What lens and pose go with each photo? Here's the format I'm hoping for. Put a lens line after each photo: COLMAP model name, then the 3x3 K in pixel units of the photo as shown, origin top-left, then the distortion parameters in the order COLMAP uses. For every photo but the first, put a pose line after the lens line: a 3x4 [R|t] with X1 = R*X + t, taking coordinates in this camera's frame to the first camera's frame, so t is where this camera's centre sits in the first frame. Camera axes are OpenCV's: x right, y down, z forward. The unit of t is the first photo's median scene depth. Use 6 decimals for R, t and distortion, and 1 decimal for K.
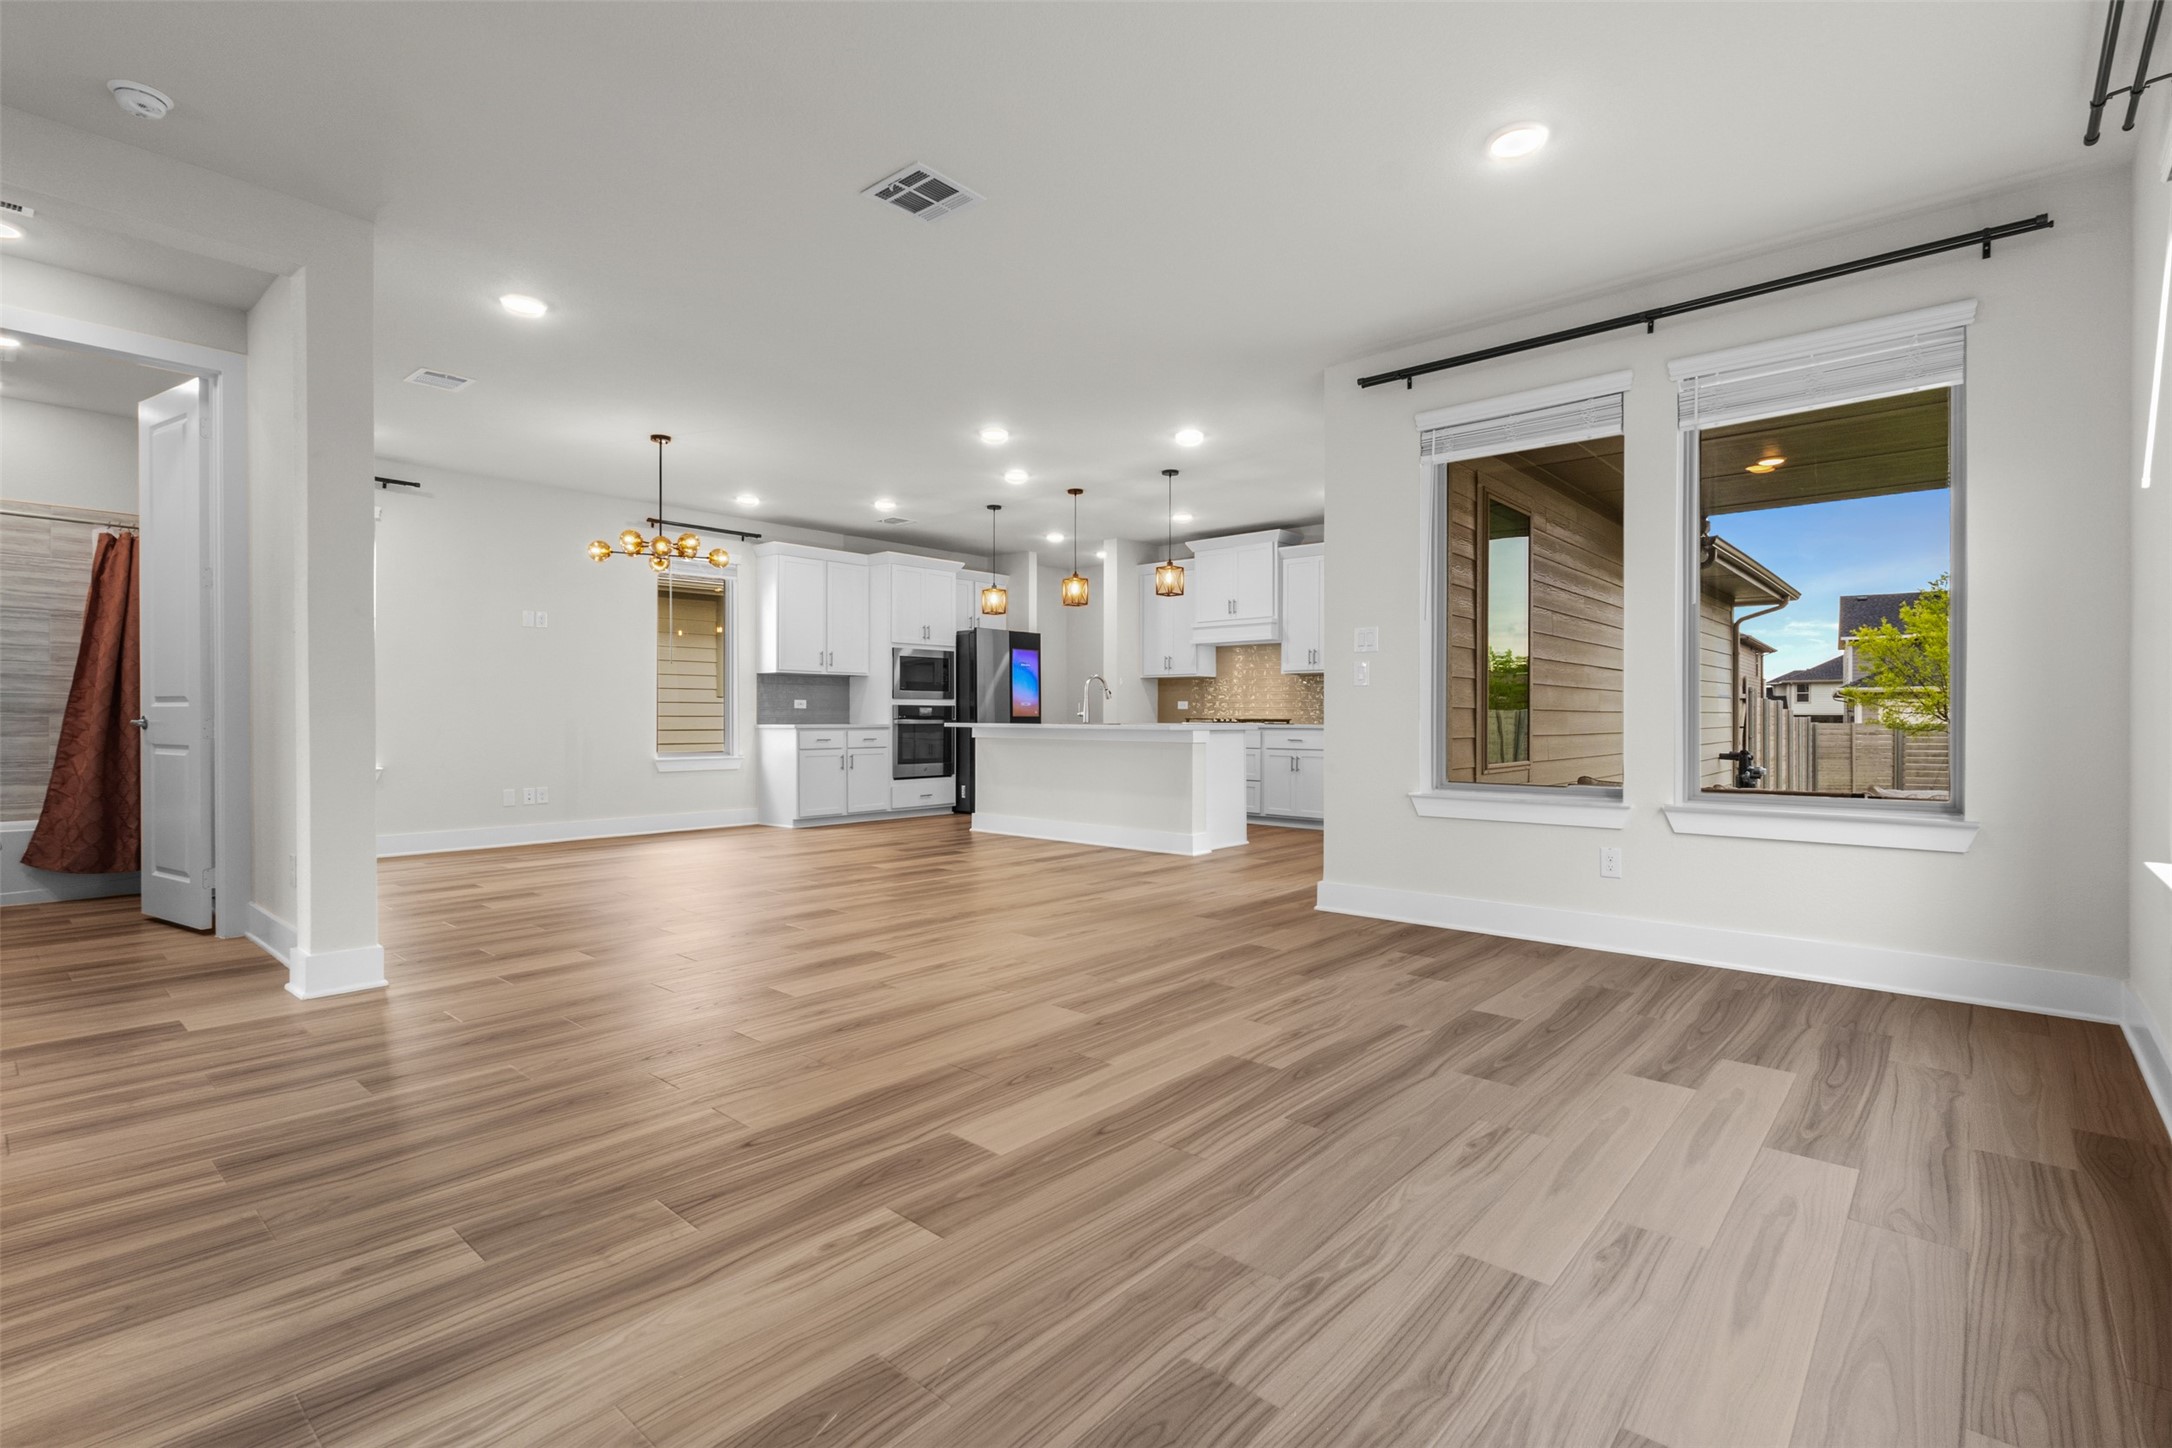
lens RADIAL K [[1002.2, 0, 1075.4], [0, 1002.2, 719.6], [0, 0, 1]] dist [0.001998, -0.000648]
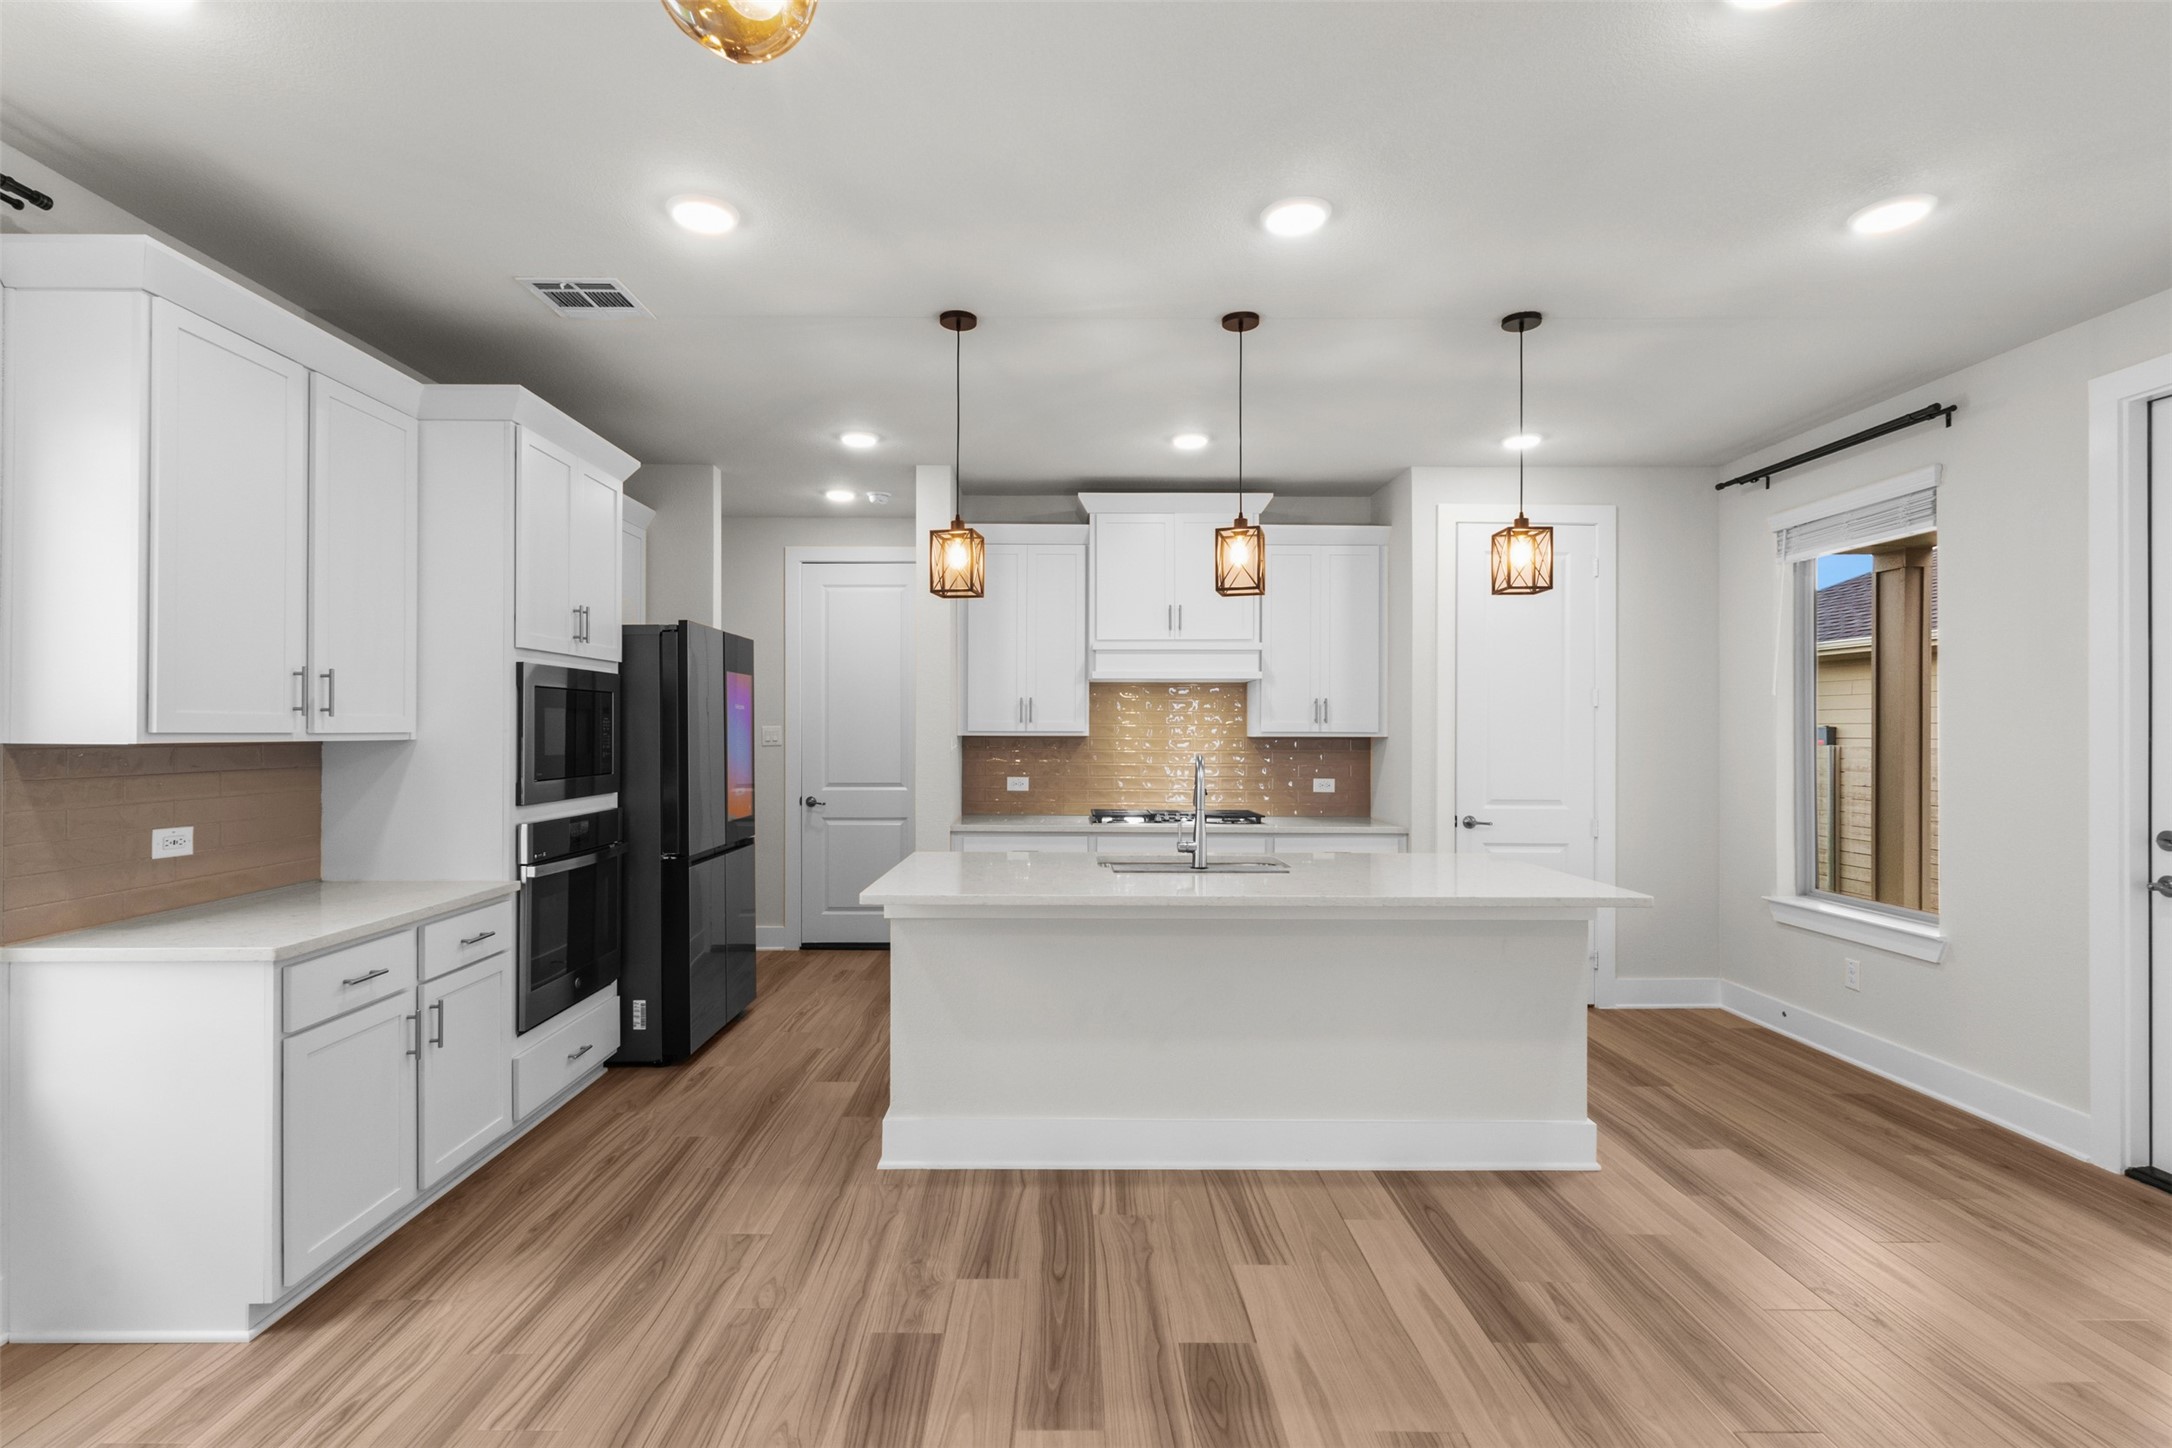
lens RADIAL K [[1025.7, 0, 1059.3], [0, 1025.7, 728.4], [0, 0, 1]] dist [0.003304, 0.000662]
pose [[0.748110, 0.001999, 0.663571, -0.287351], [0.002399, 0.999981, -0.005717, -0.047340], [-0.663570, 0.005869, 0.748091, 0.620576]]
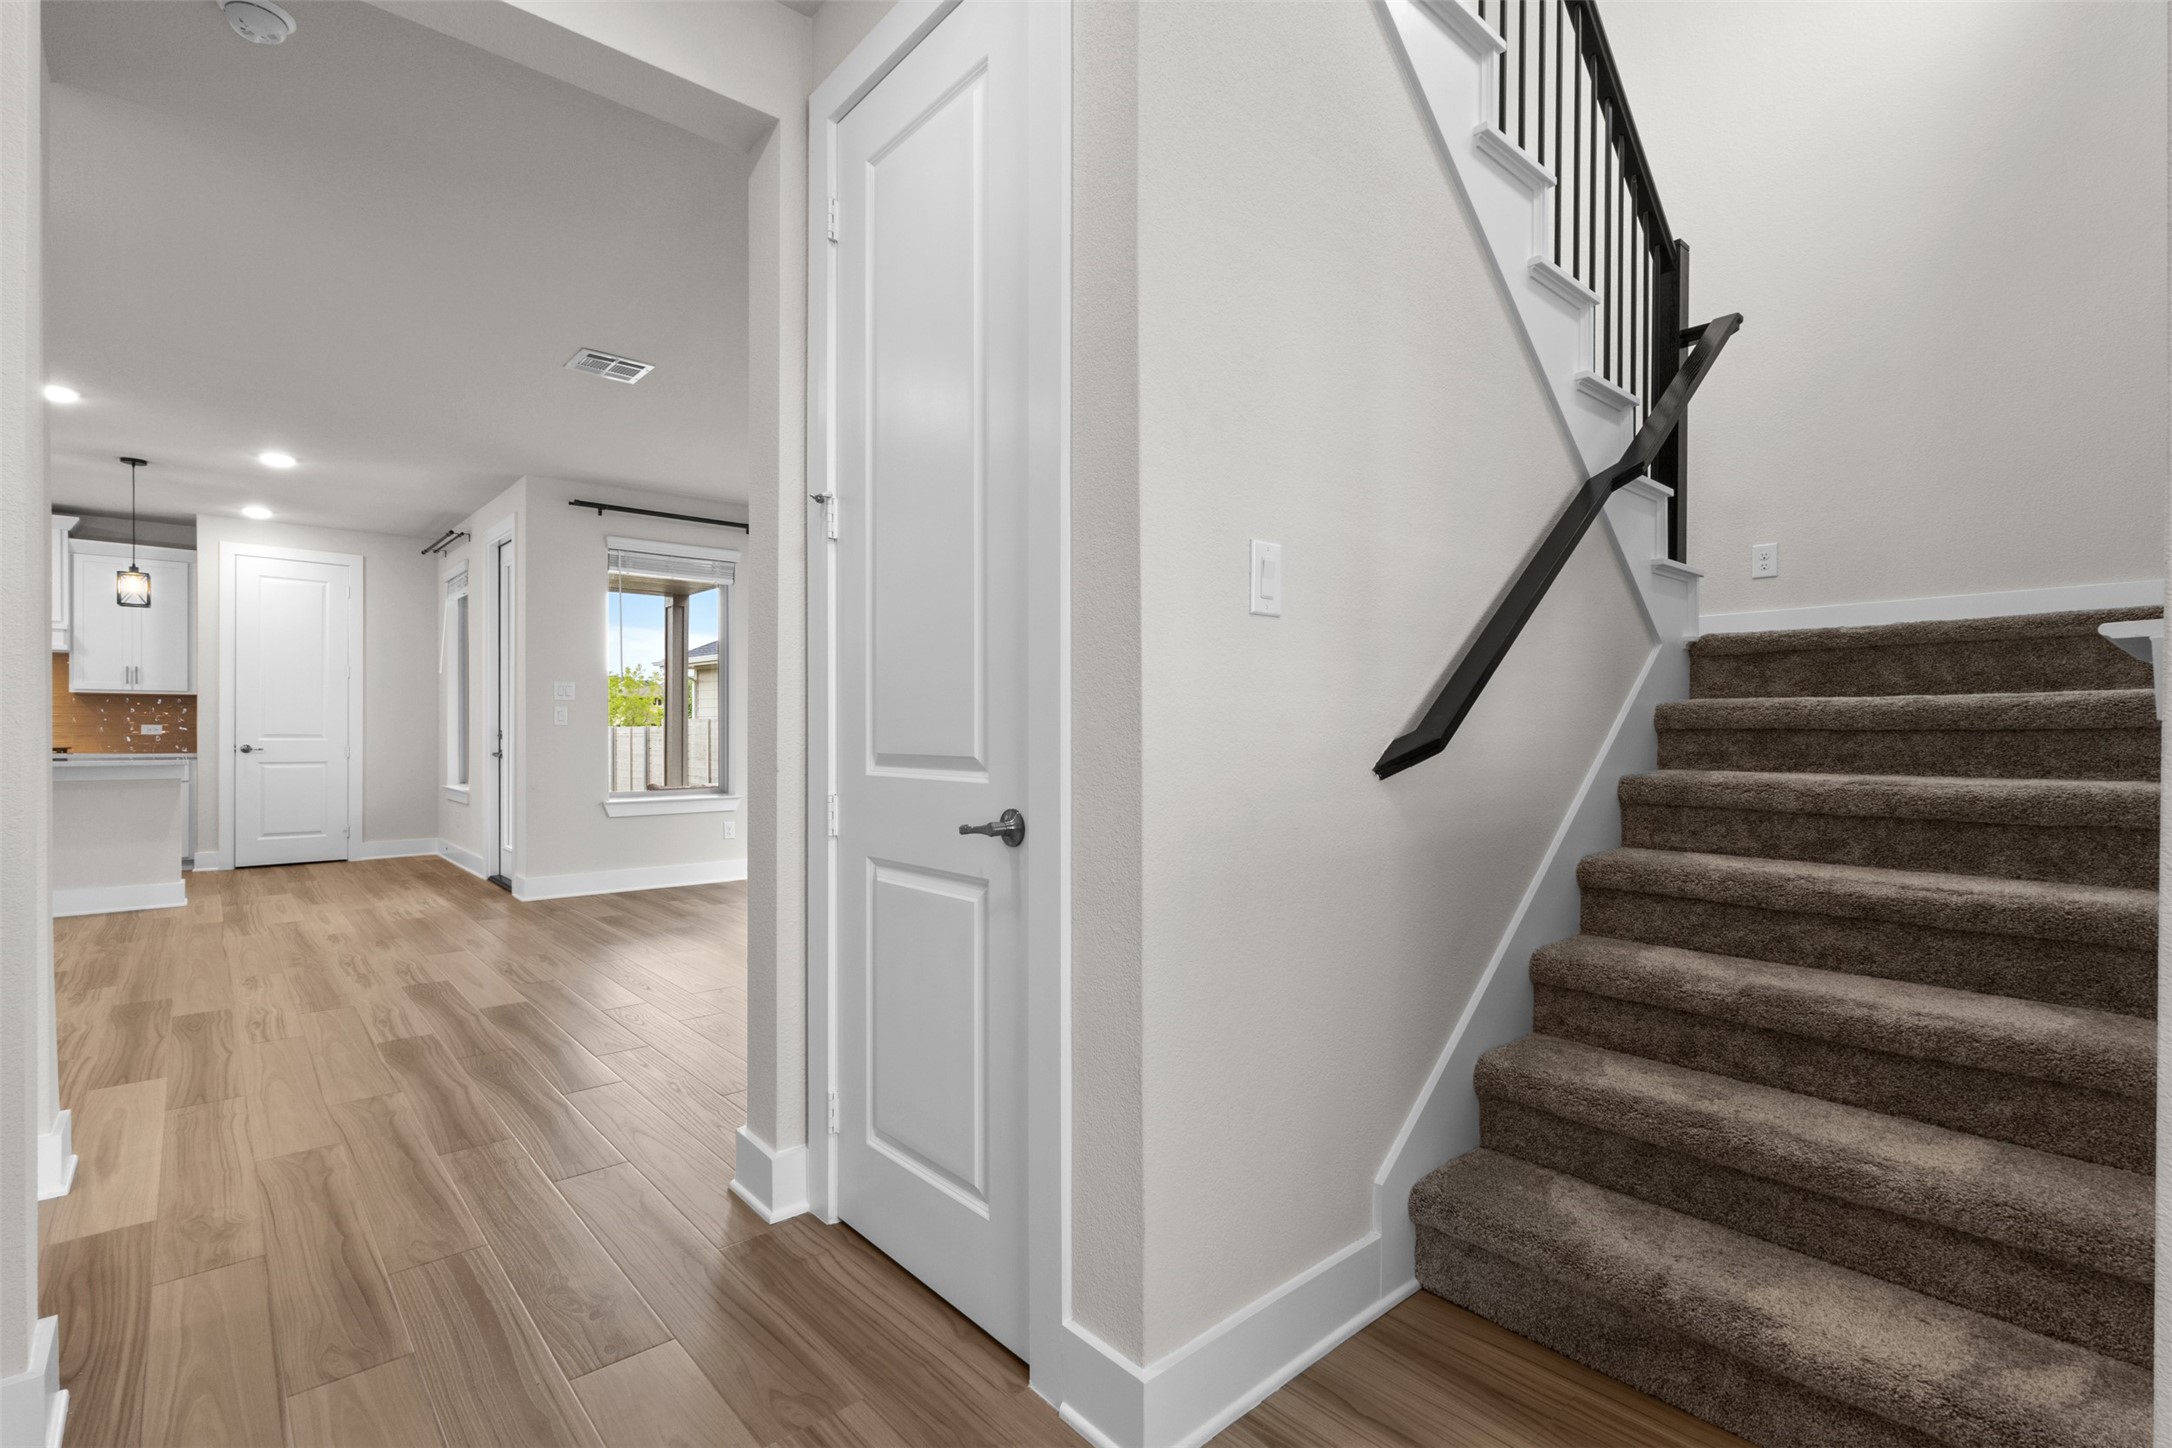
lens RADIAL K [[1004.0, 0, 1079.0], [0, 1004.0, 731.4], [0, 0, 1]] dist [-0.003754, 0.008199]
pose [[0.117760, -0.002692, 0.993038, -0.515363], [-0.000220, 0.999996, 0.002737, -0.016085], [-0.993042, -0.000541, 0.117759, 0.083200]]
